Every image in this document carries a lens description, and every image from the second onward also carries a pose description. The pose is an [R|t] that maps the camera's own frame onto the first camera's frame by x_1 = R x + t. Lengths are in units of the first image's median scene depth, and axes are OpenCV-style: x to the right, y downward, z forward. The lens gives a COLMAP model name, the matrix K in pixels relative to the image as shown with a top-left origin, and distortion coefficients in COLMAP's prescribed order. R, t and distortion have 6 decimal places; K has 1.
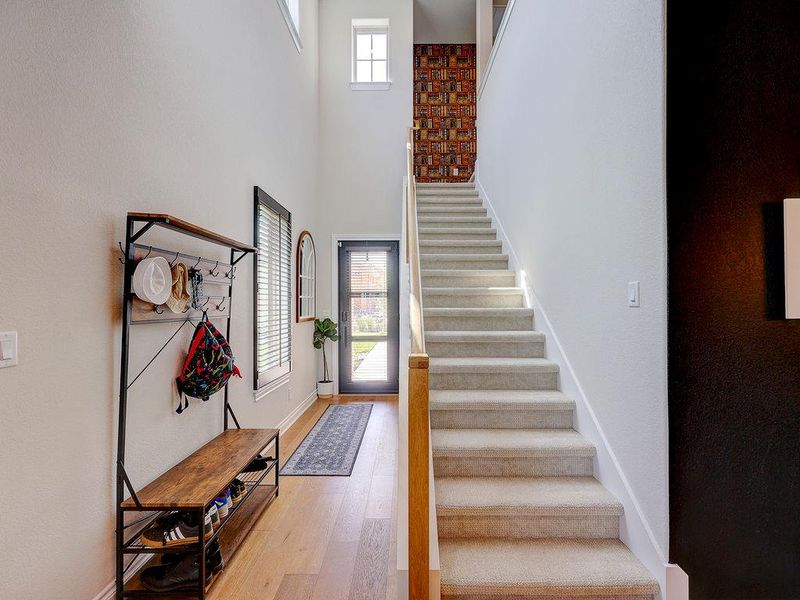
lens RADIAL K [[358.8, 0, 400.6], [0, 358.8, 303.5], [0, 0, 1]] dist [-0.001522, -0.000257]
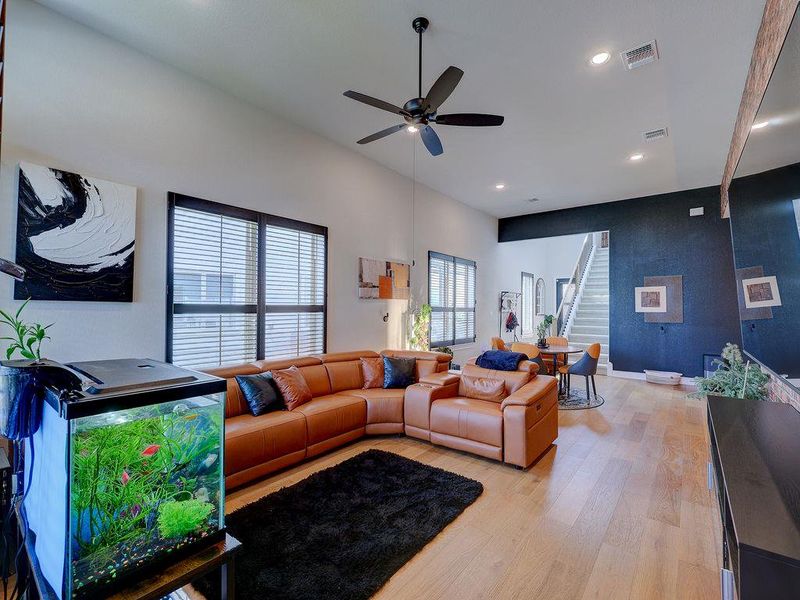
lens RADIAL K [[358.8, 0, 400.6], [0, 358.8, 303.5], [0, 0, 1]] dist [-0.001522, -0.000257]
pose [[0.780417, -0.000930, -0.625259, 1.008169], [-0.004698, 0.999962, -0.007351, -0.018675], [0.625242, 0.008674, 0.780383, -2.889207]]
